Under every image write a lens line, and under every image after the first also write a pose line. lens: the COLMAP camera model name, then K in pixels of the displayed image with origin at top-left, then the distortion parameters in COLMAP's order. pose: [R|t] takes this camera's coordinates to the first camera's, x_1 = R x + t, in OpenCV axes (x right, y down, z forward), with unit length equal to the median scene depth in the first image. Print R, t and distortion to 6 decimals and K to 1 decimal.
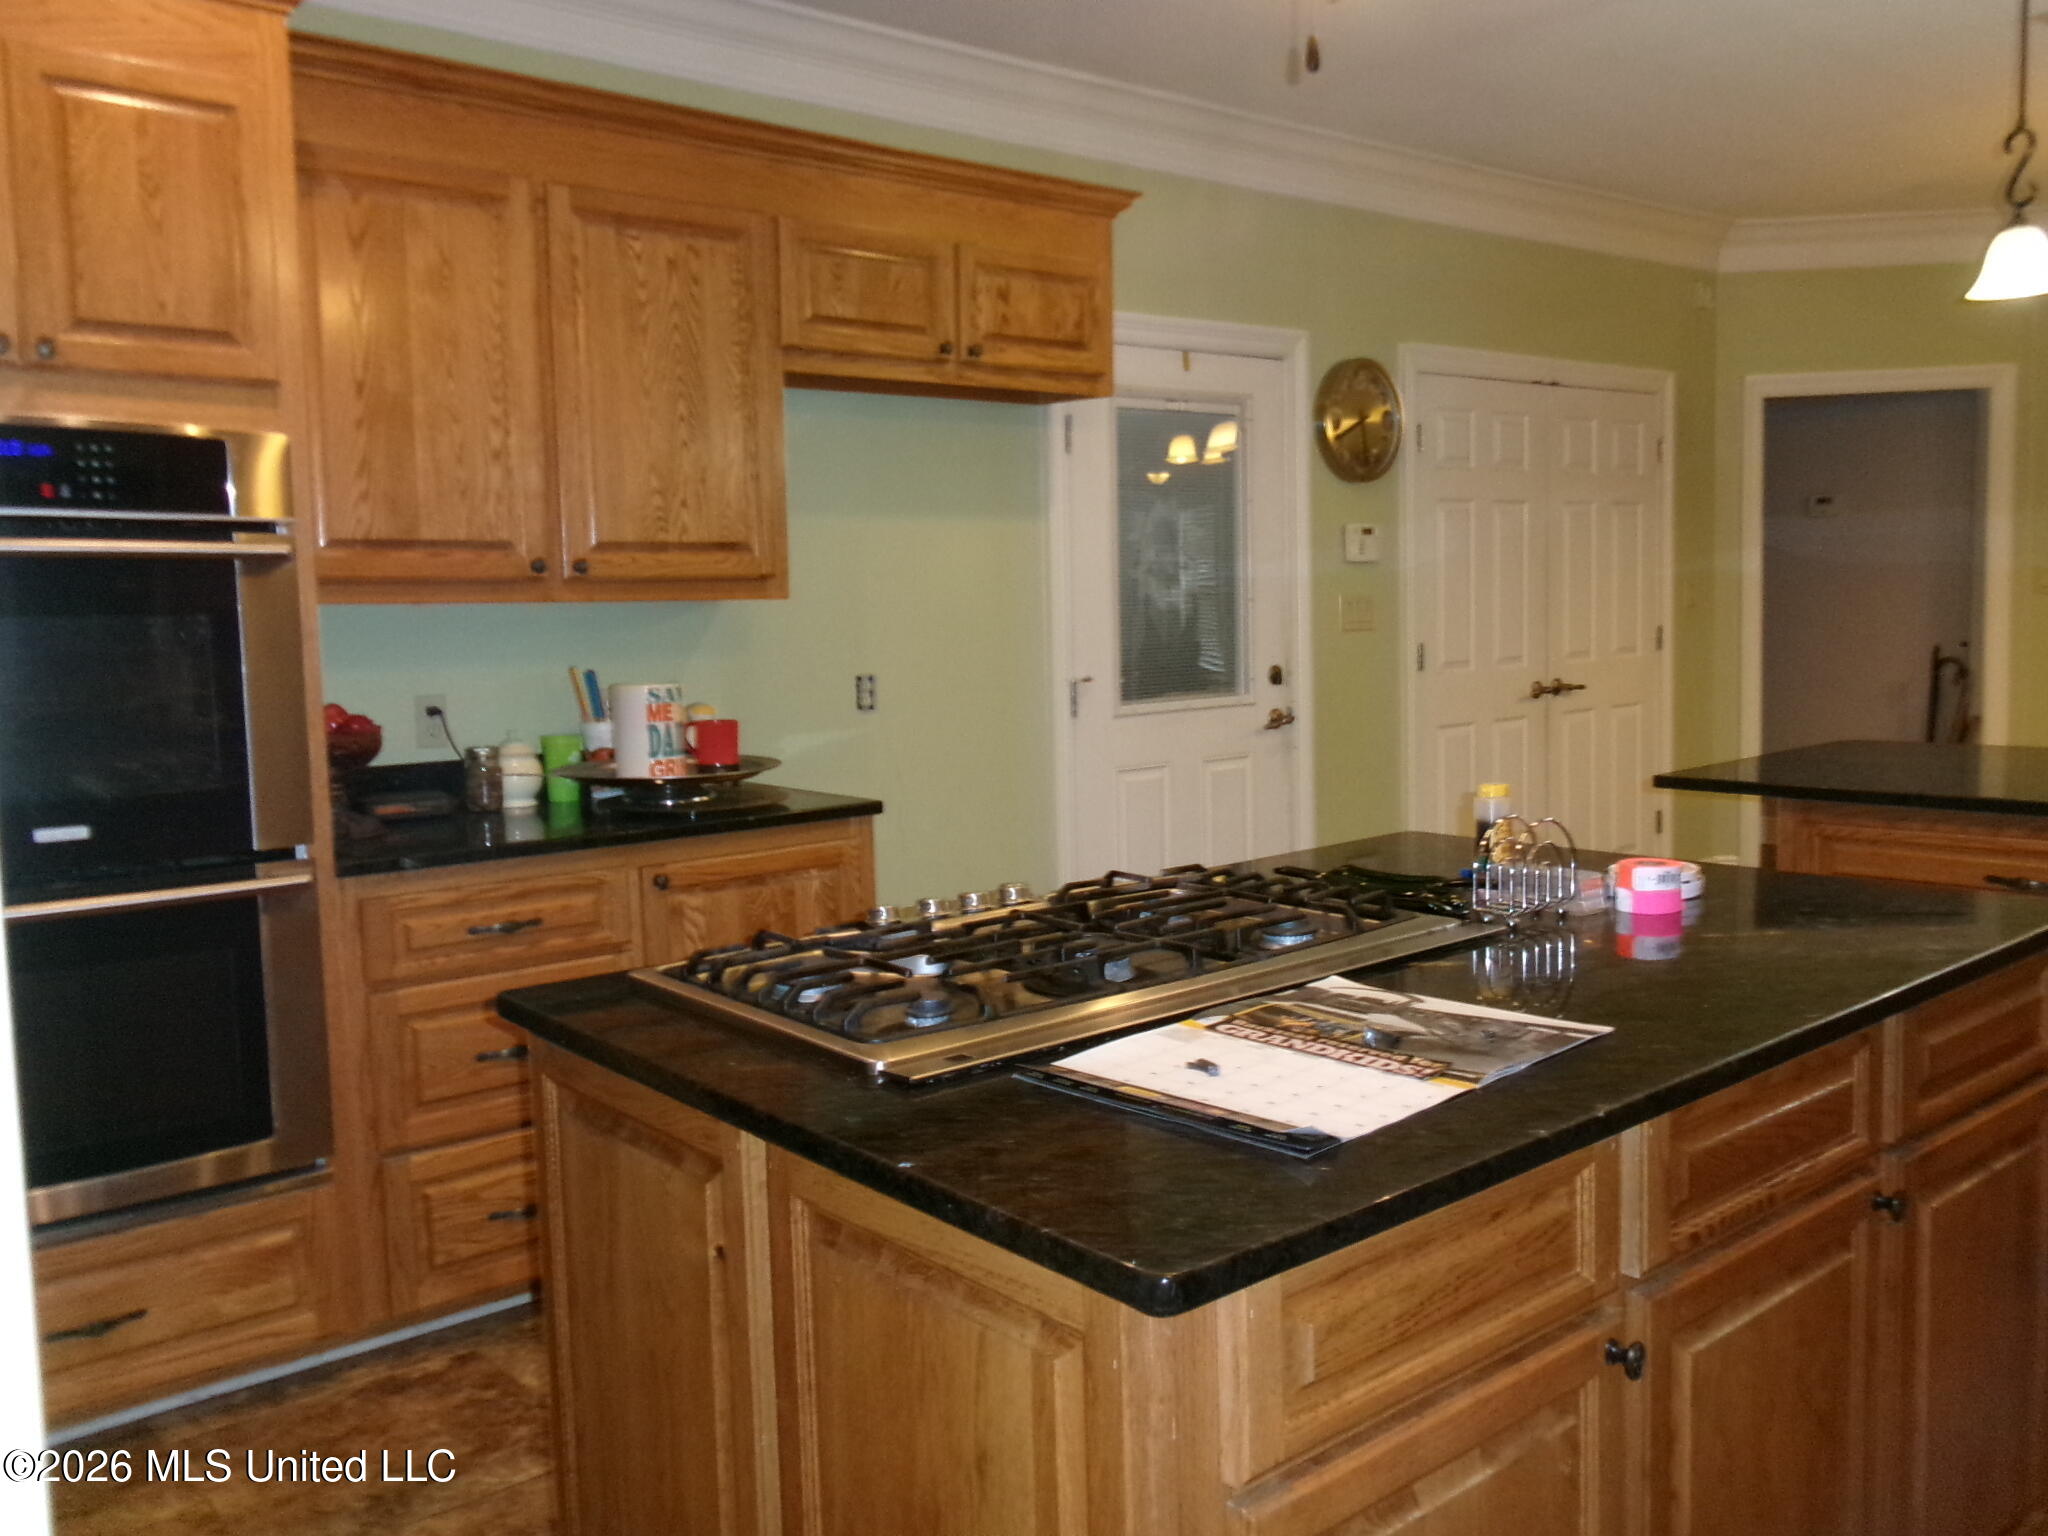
lens RADIAL K [[1655.1, 0, 1001.2], [0, 1655.1, 815.0], [0, 0, 1]] dist [-0.014803, 0.008002]
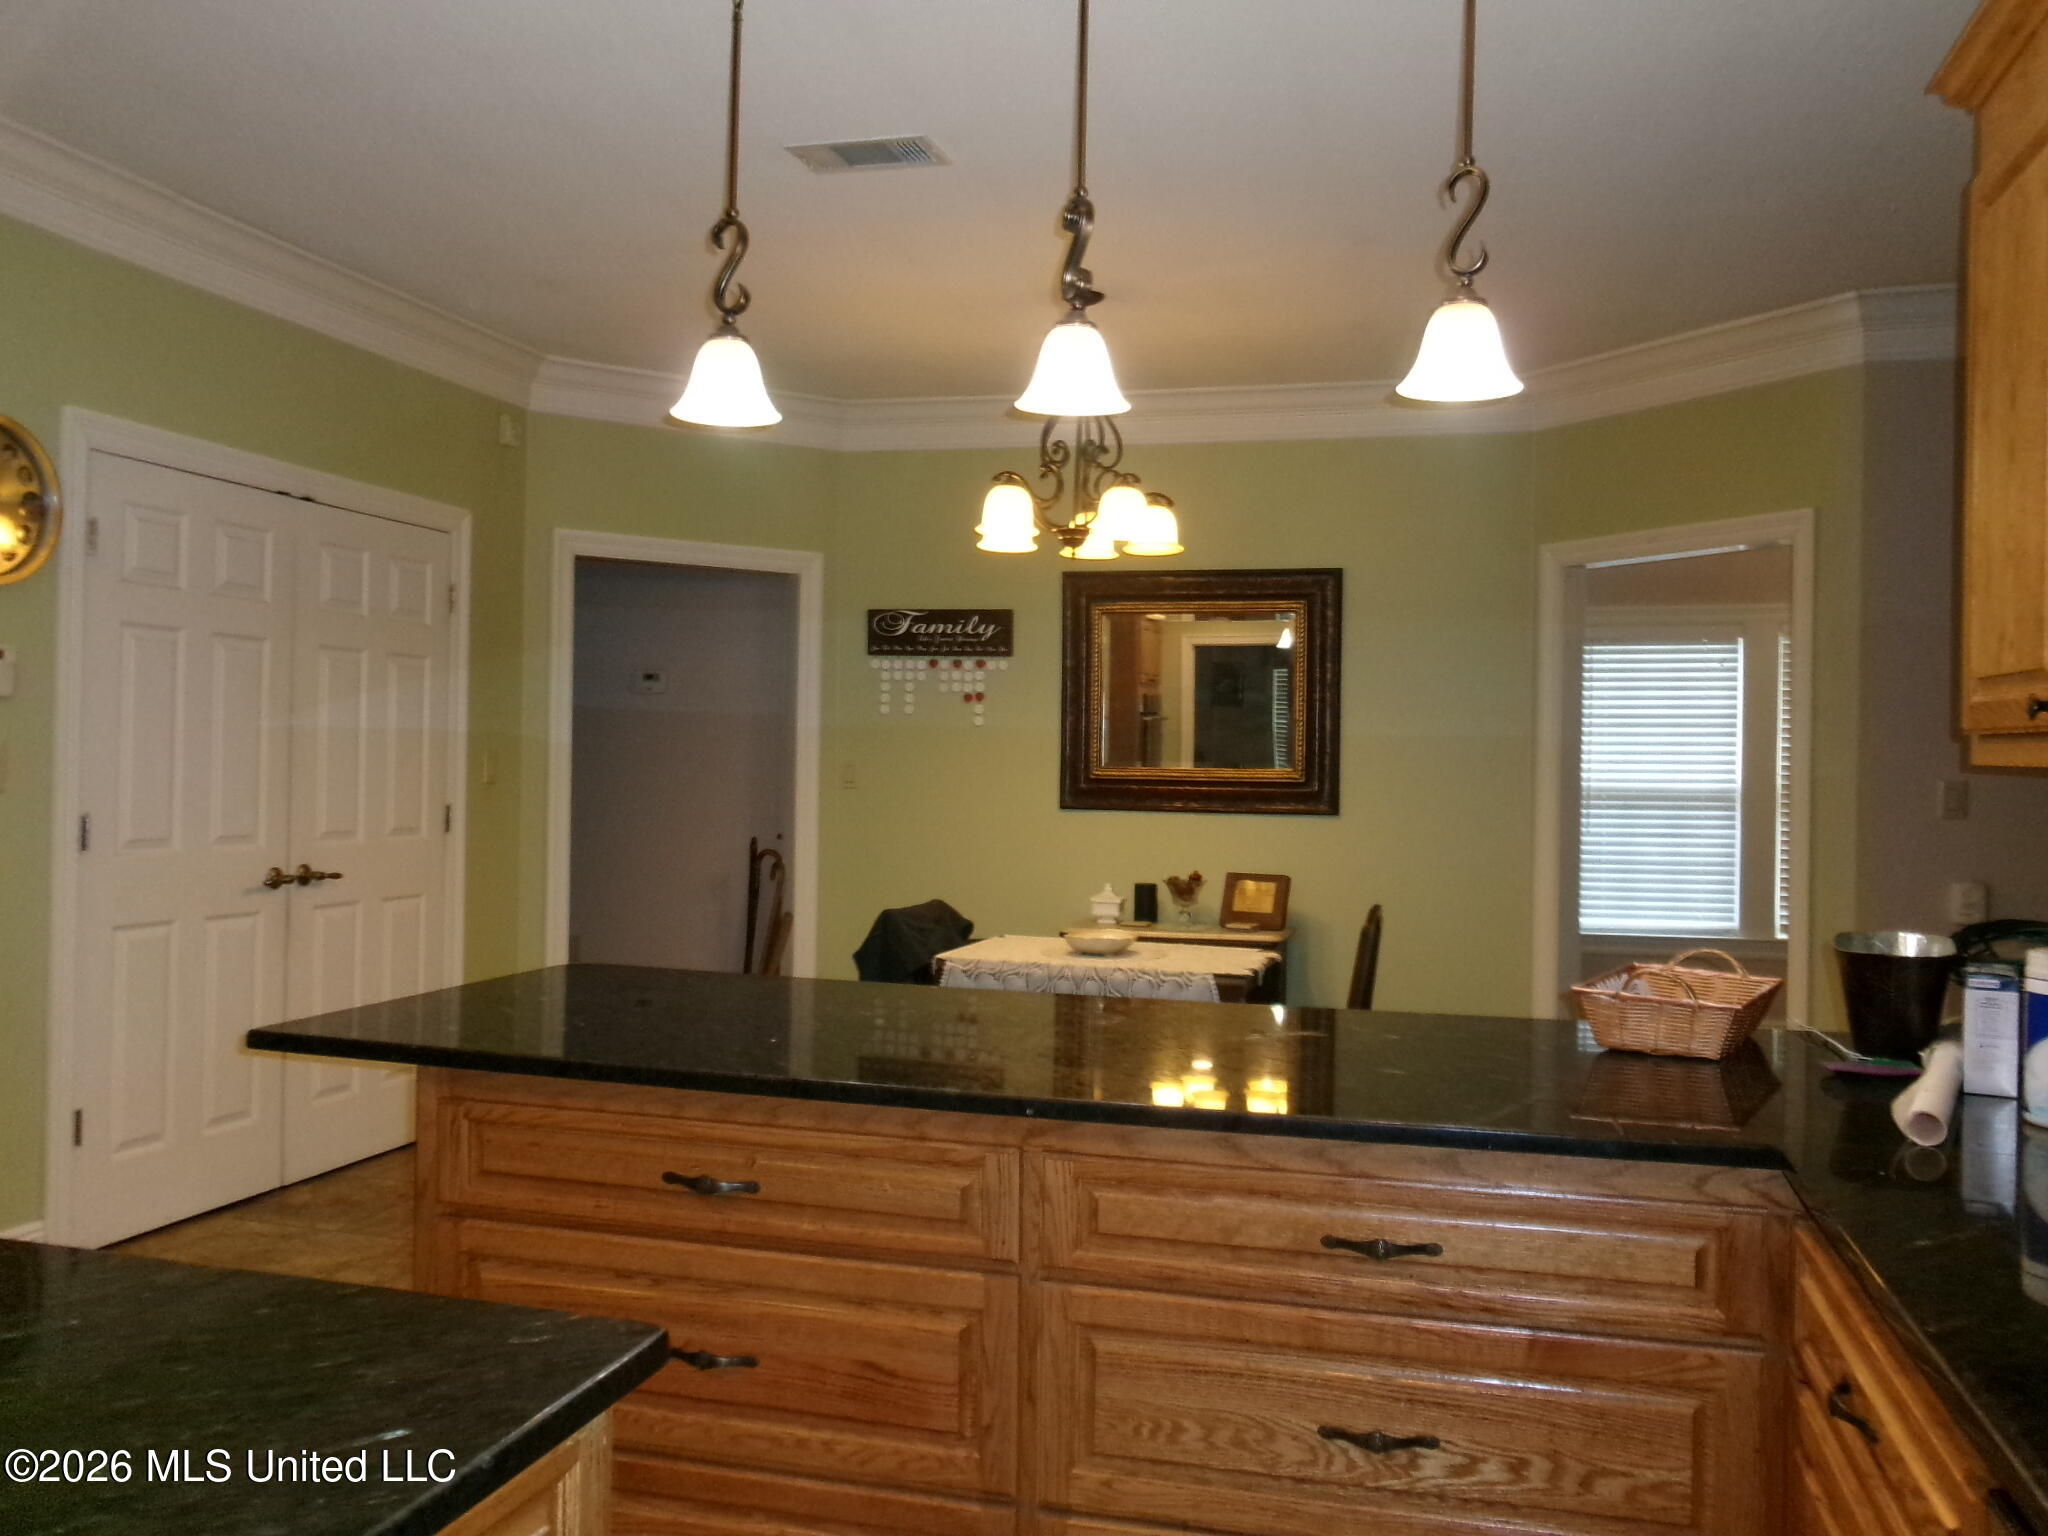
lens RADIAL K [[1655.1, 0, 1024.7], [0, 1655.1, 763.2], [0, 0, 1]] dist [-0.014803, 0.008002]
pose [[0.810207, 0.060253, 0.583039, 0.163364], [0.017054, 0.991858, -0.126199, -0.026795], [-0.585896, 0.112191, 0.802583, 0.170502]]
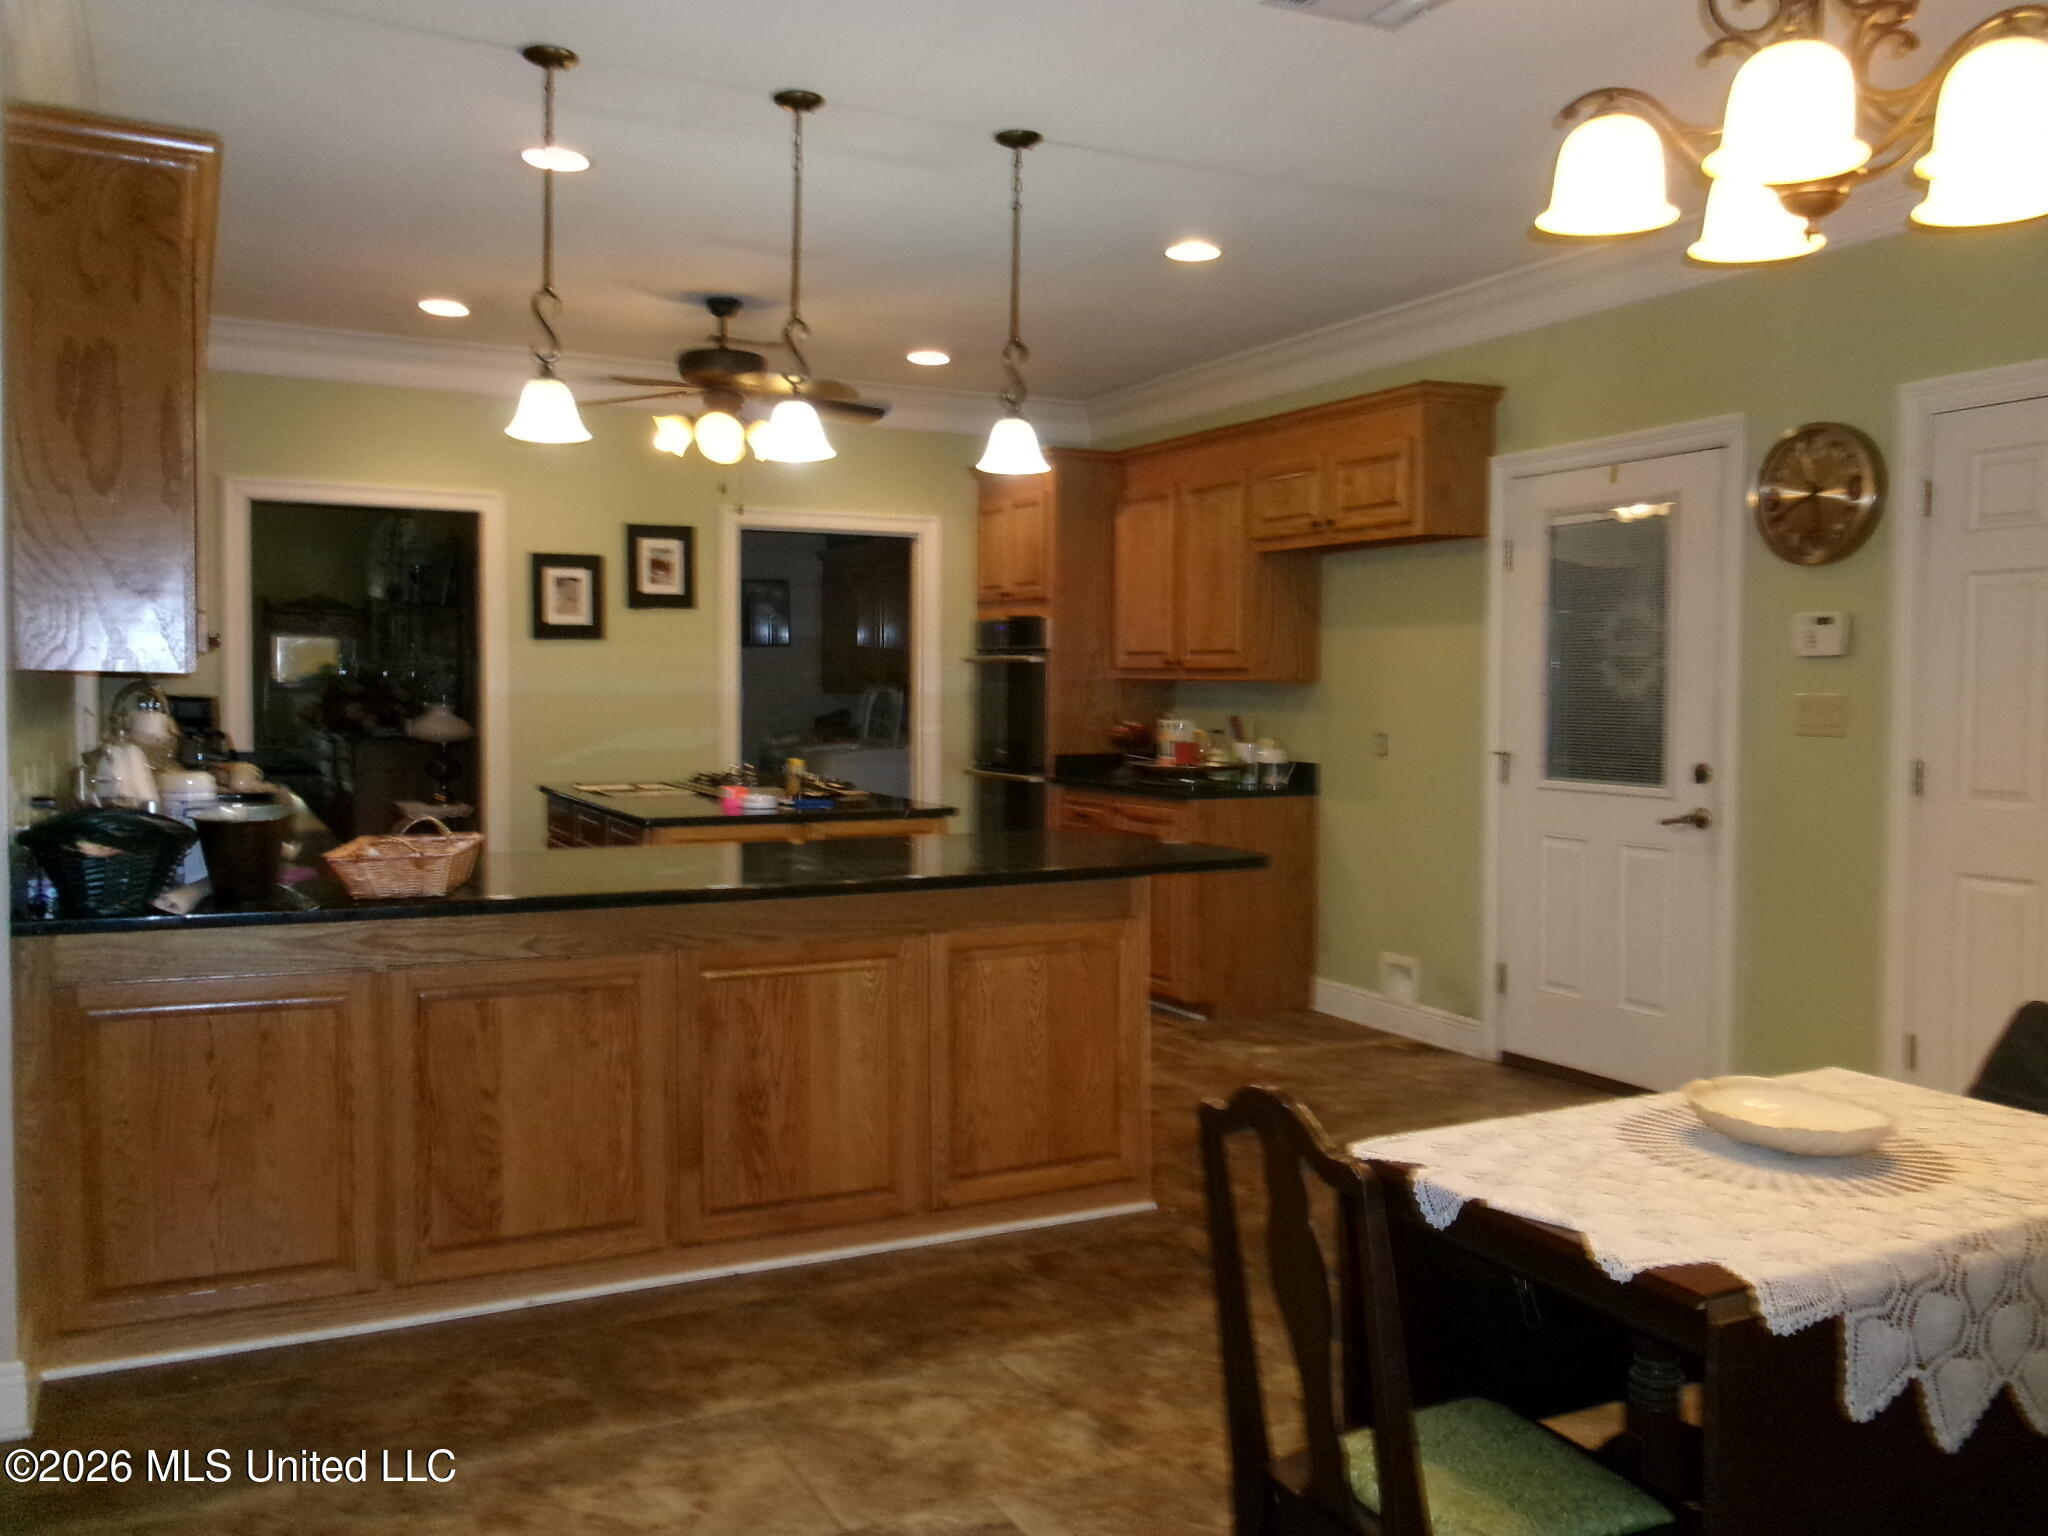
lens RADIAL K [[1655.1, 0, 1025.9], [0, 1655.1, 769.4], [0, 0, 1]] dist [-0.014803, 0.008002]
pose [[-0.200442, 0.078125, -0.976586, 1.166240], [-0.125283, 0.986587, 0.104639, -0.136539], [0.971662, 0.143324, -0.187966, 0.790381]]
